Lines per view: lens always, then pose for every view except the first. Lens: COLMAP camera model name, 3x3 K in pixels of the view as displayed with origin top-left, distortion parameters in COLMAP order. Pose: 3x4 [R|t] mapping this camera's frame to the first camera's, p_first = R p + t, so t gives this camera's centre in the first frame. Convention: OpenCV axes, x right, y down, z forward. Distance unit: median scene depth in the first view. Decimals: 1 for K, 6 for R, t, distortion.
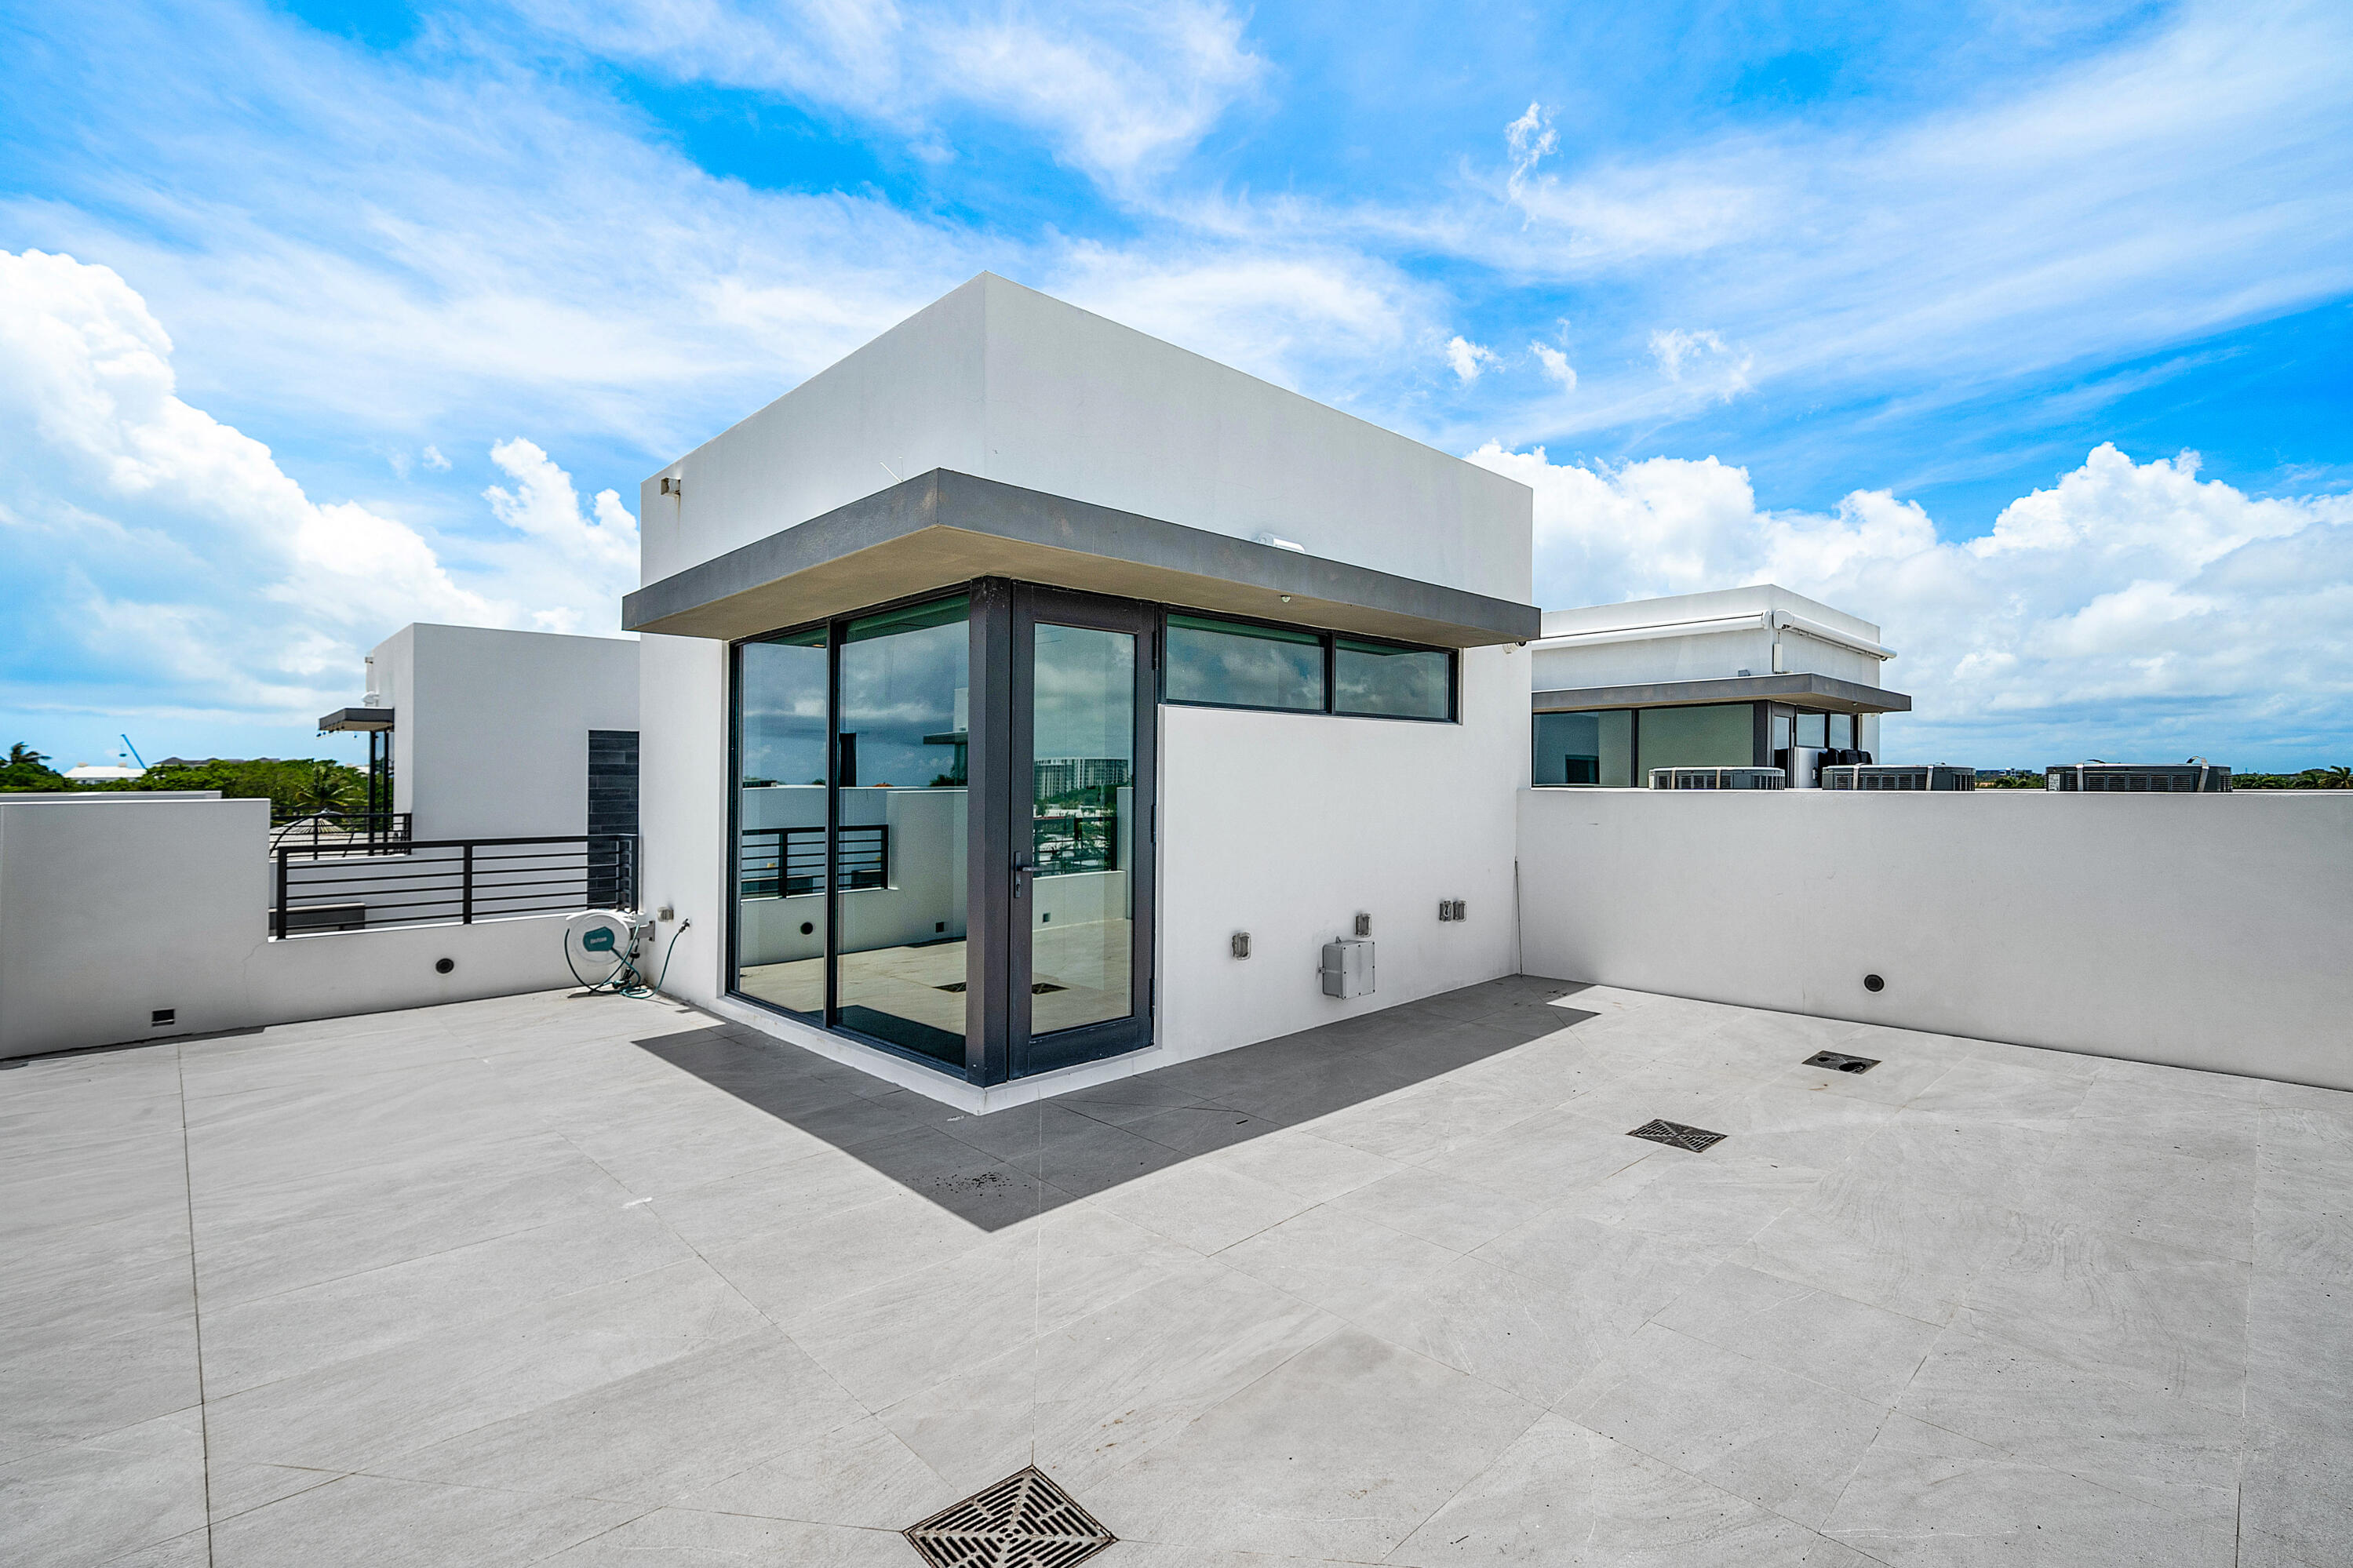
lens RADIAL K [[1064.2, 0, 1174.9], [0, 1064.2, 774.3], [0, 0, 1]] dist [0.003687, 0.000649]
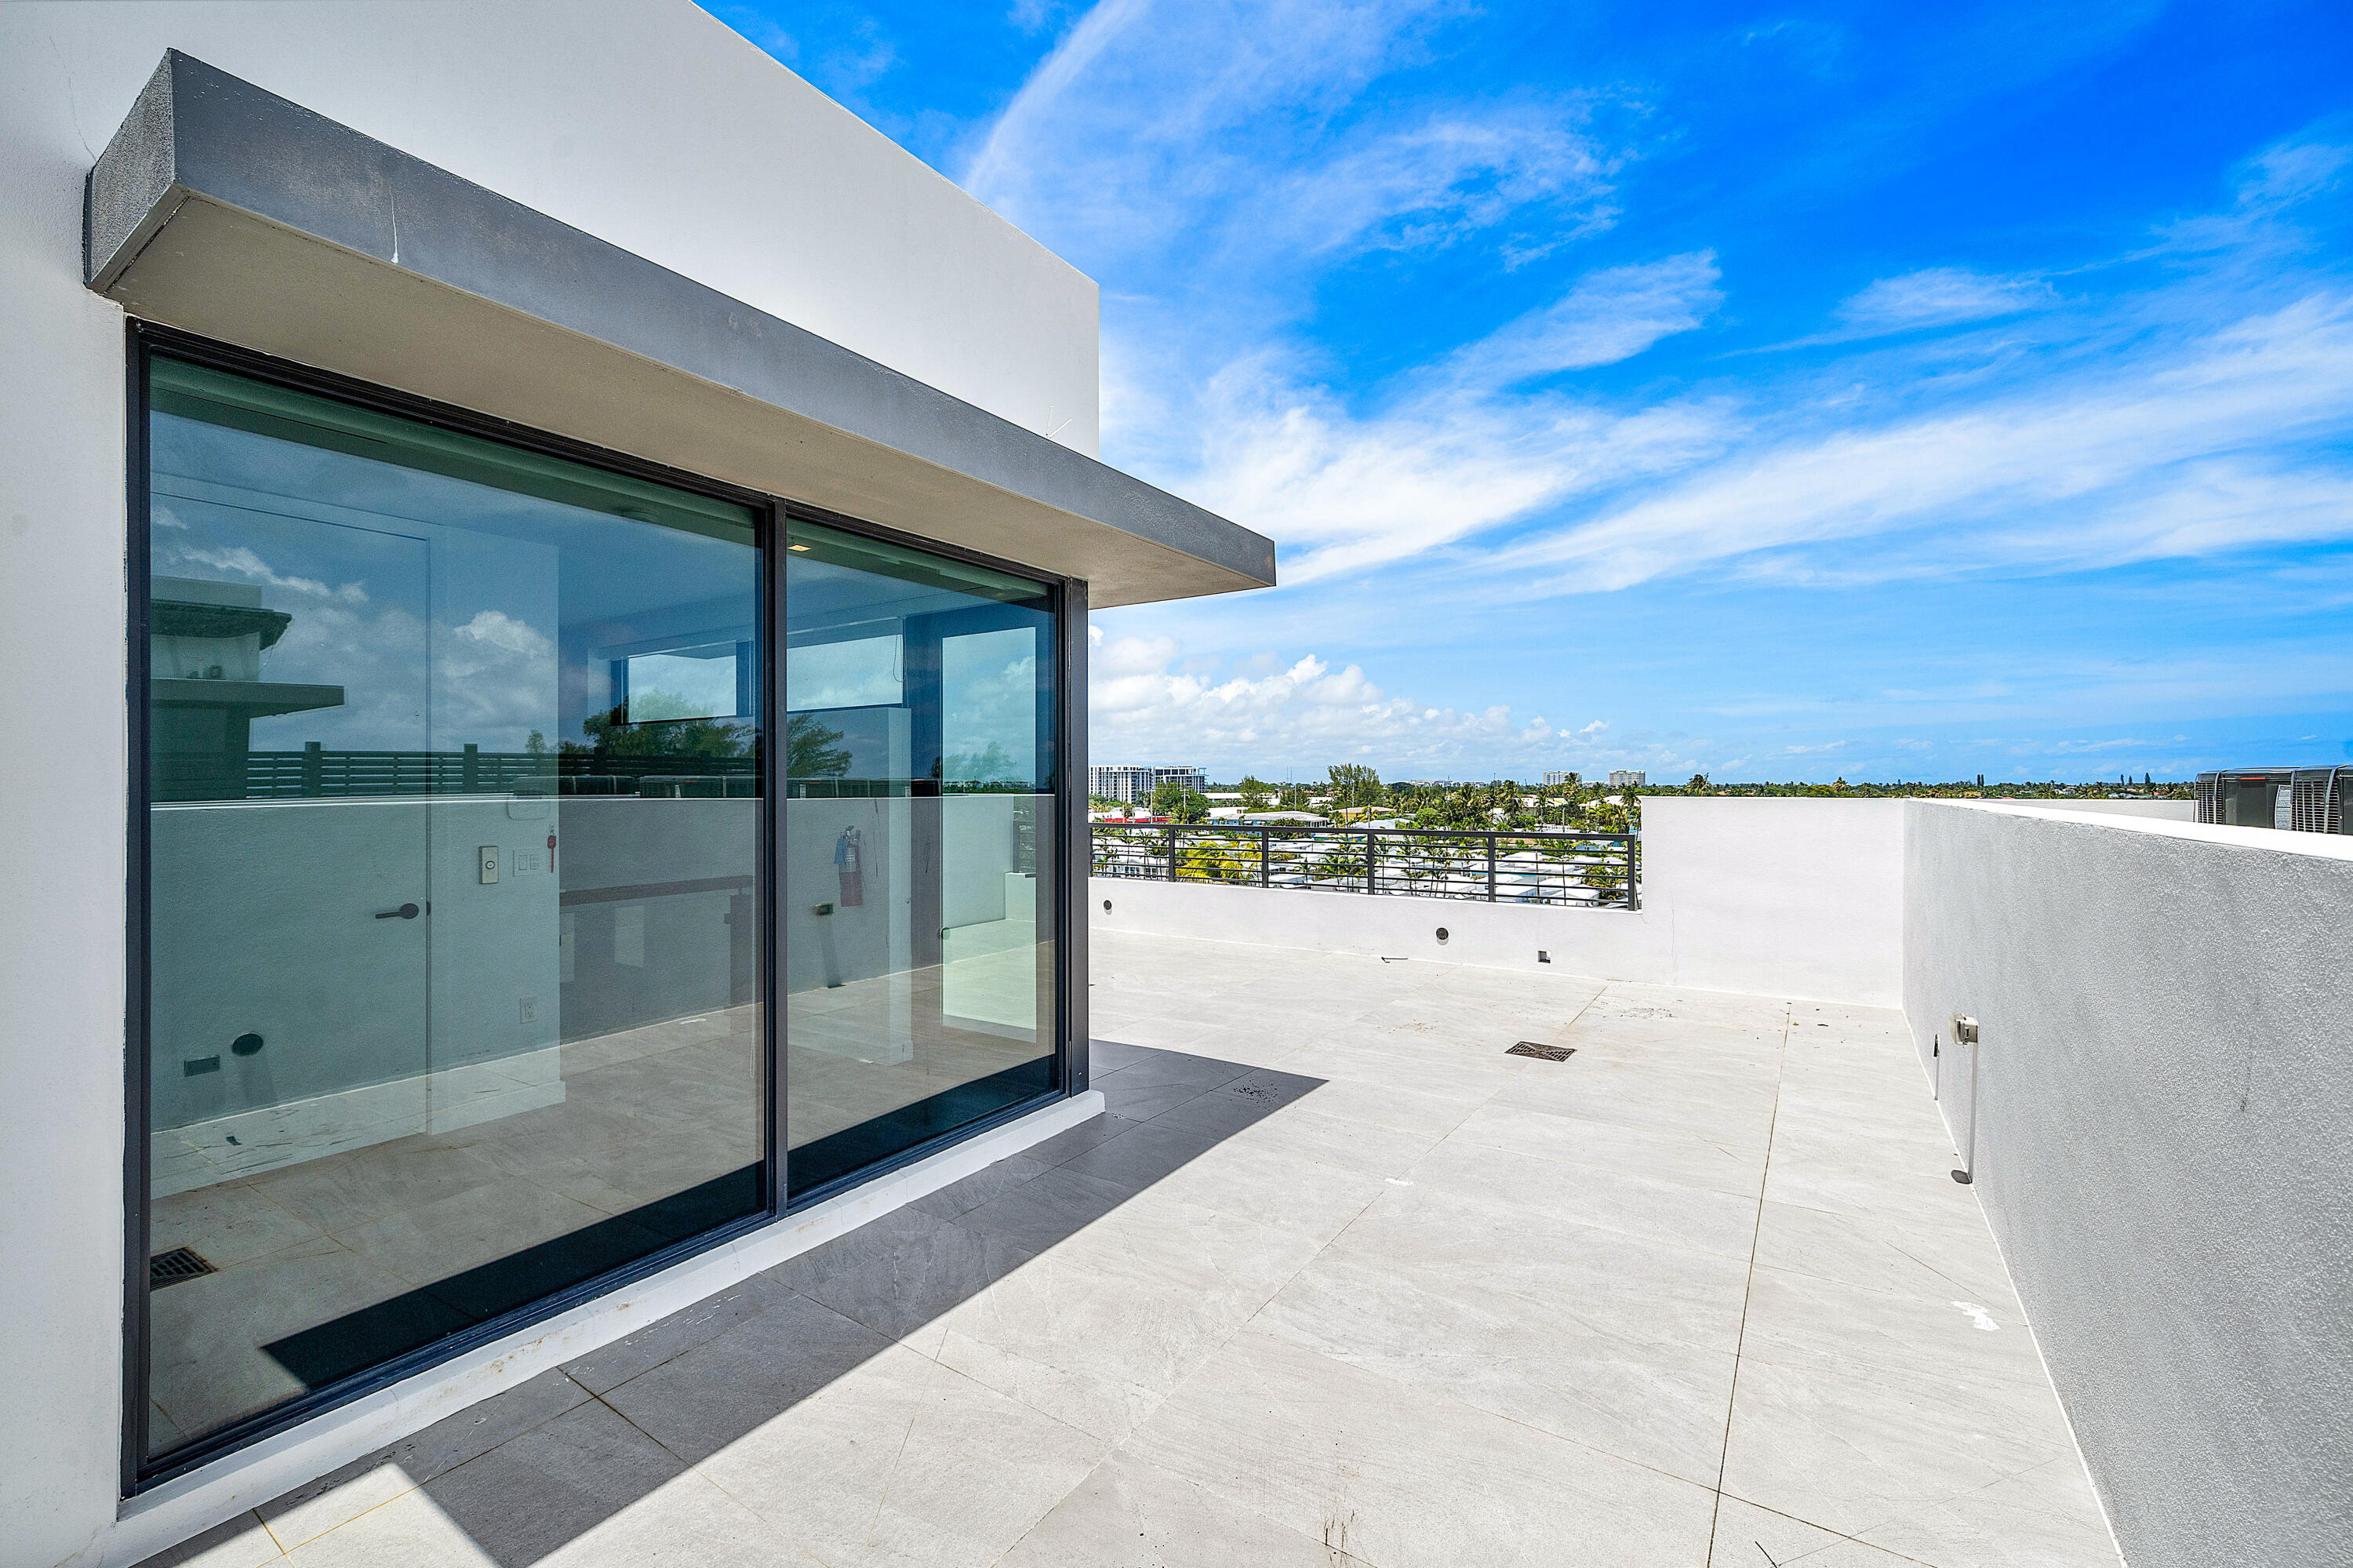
lens RADIAL K [[961.7, 0, 1177.9], [0, 961.7, 792.4], [0, 0, 1]] dist [0.000686, -0.000016]
pose [[-0.216238, -0.002750, 0.976337, -1.358177], [-0.002437, 0.999994, 0.002277, 0.011666], [-0.976338, -0.001887, -0.216243, 1.388661]]
